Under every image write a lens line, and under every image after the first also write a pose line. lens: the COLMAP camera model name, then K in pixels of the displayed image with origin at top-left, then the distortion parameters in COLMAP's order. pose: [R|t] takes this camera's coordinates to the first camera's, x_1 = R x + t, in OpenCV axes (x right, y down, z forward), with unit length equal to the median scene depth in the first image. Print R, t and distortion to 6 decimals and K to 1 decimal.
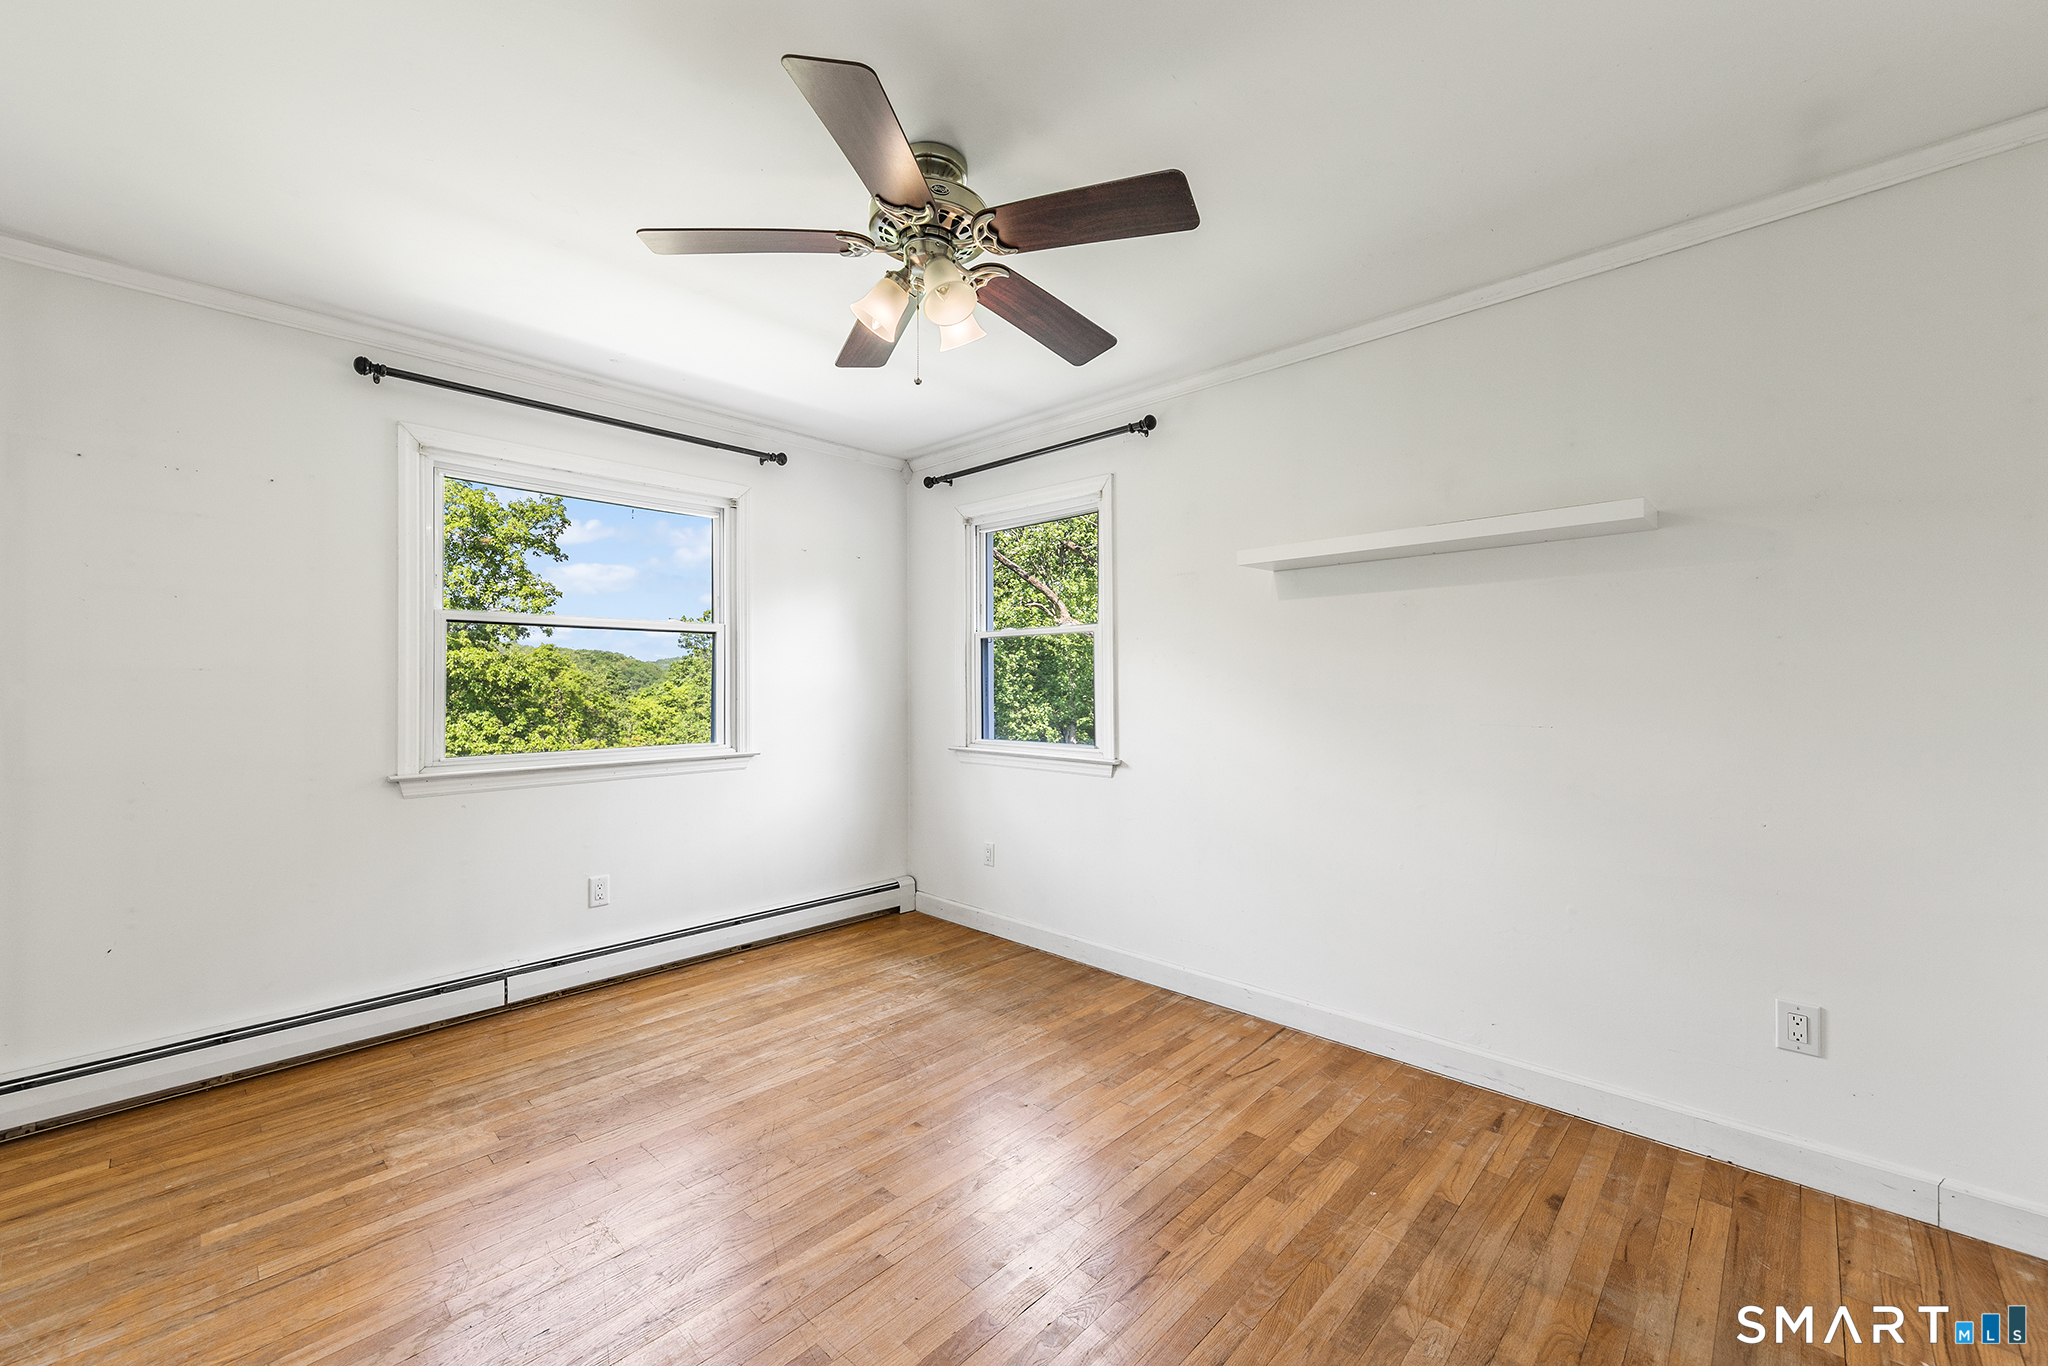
lens RADIAL K [[809.0, 0, 1028.2], [0, 809.0, 690.6], [0, 0, 1]] dist [0.000741, -0.000095]
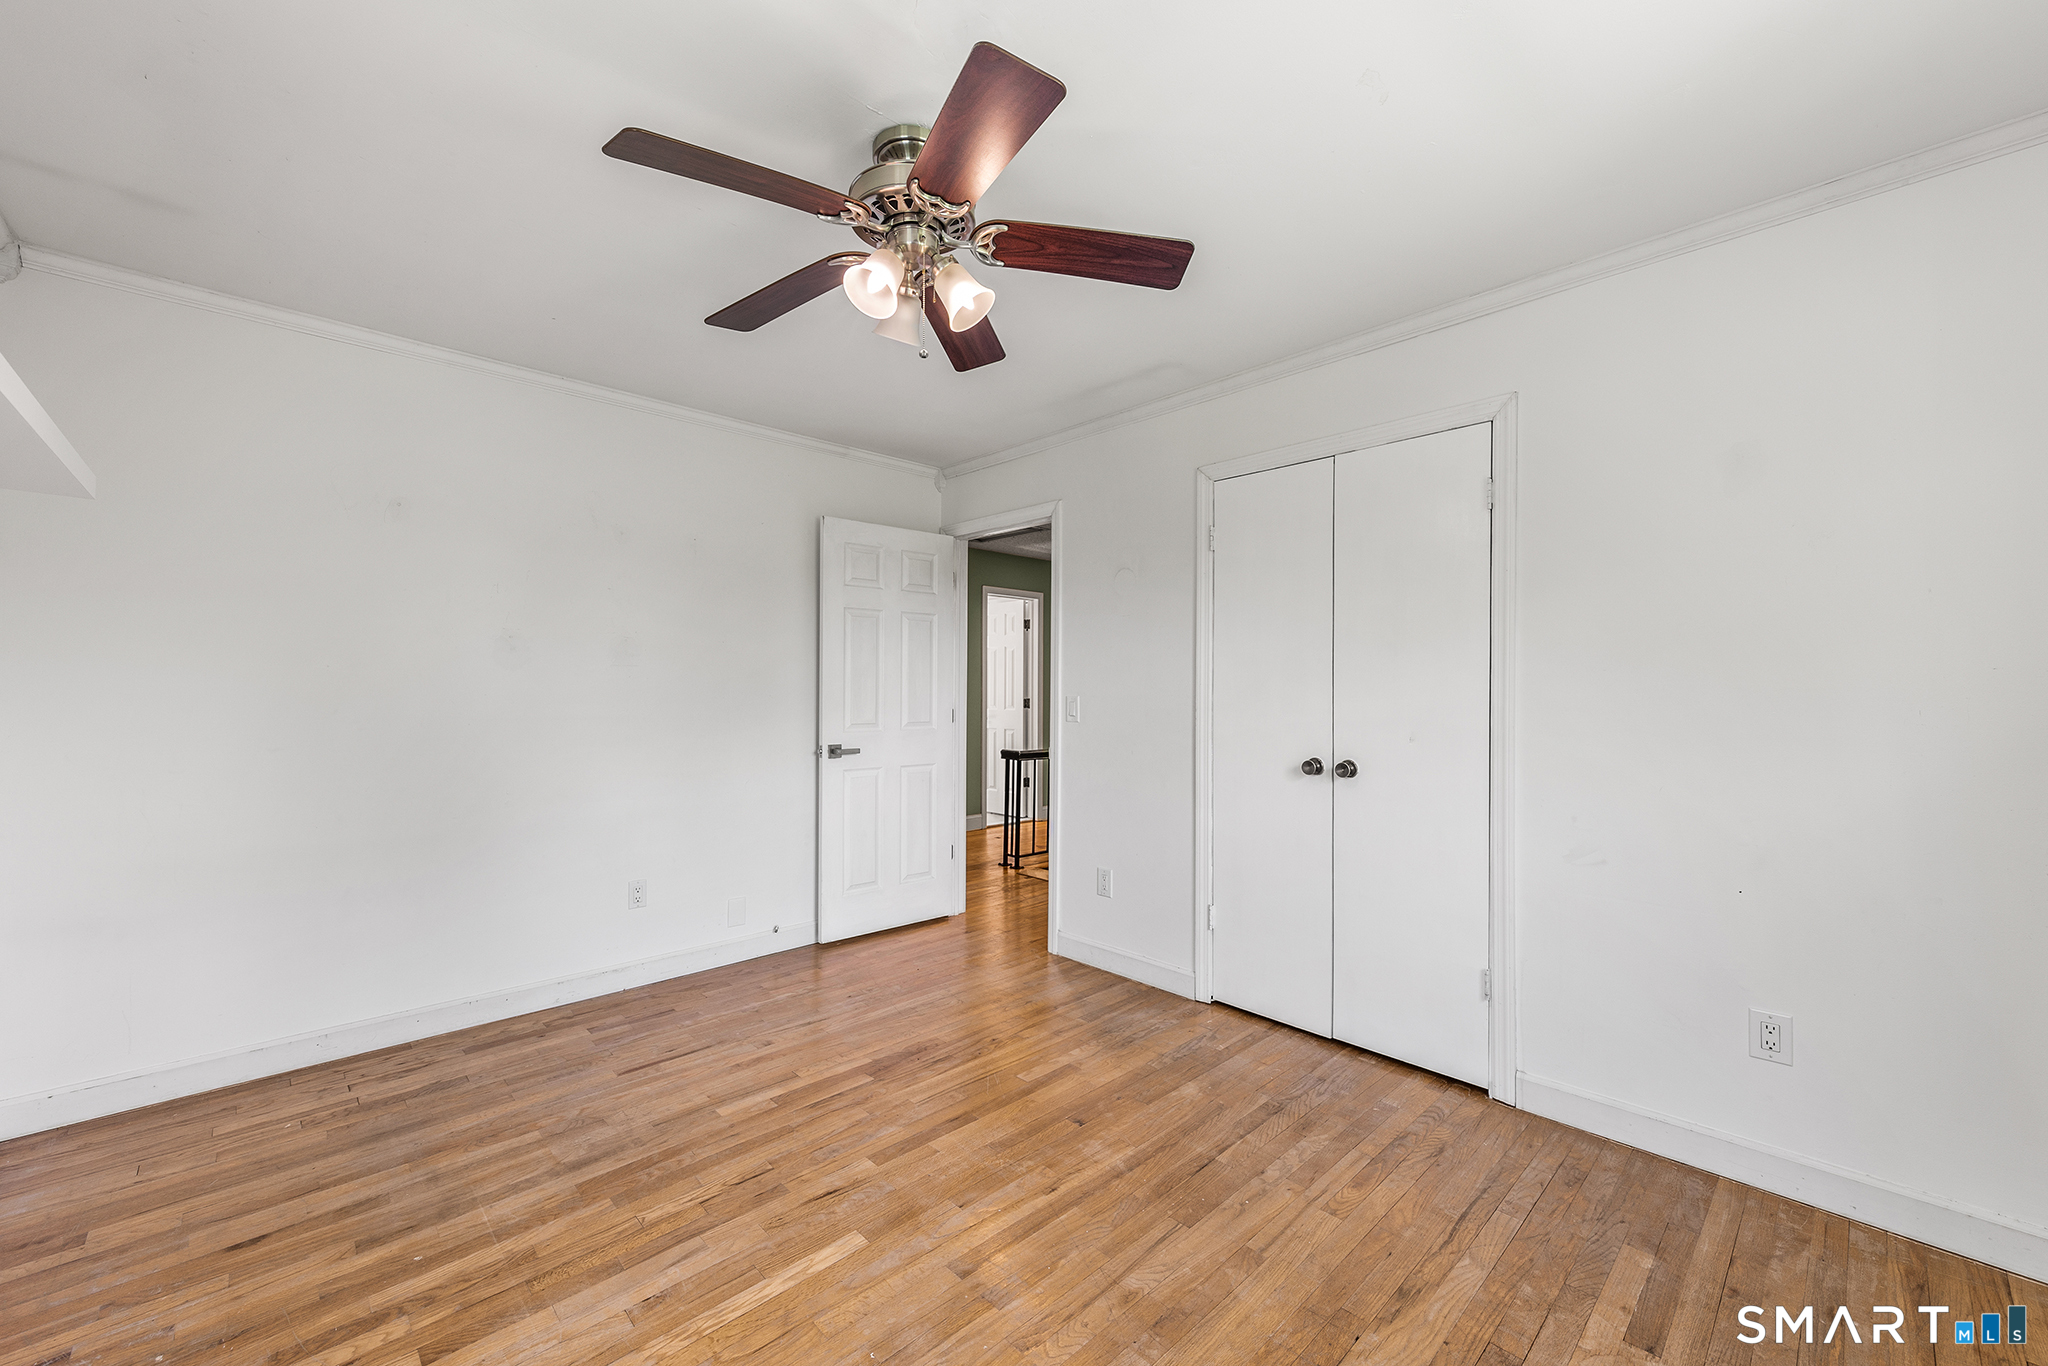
lens RADIAL K [[809.0, 0, 1020.8], [0, 809.0, 686.4], [0, 0, 1]] dist [0.000741, -0.000095]
pose [[-0.998921, 0.001863, 0.046400, -0.286364], [0.001729, 0.999994, -0.002923, -0.008205], [-0.046405, -0.002840, -0.998919, 1.883634]]
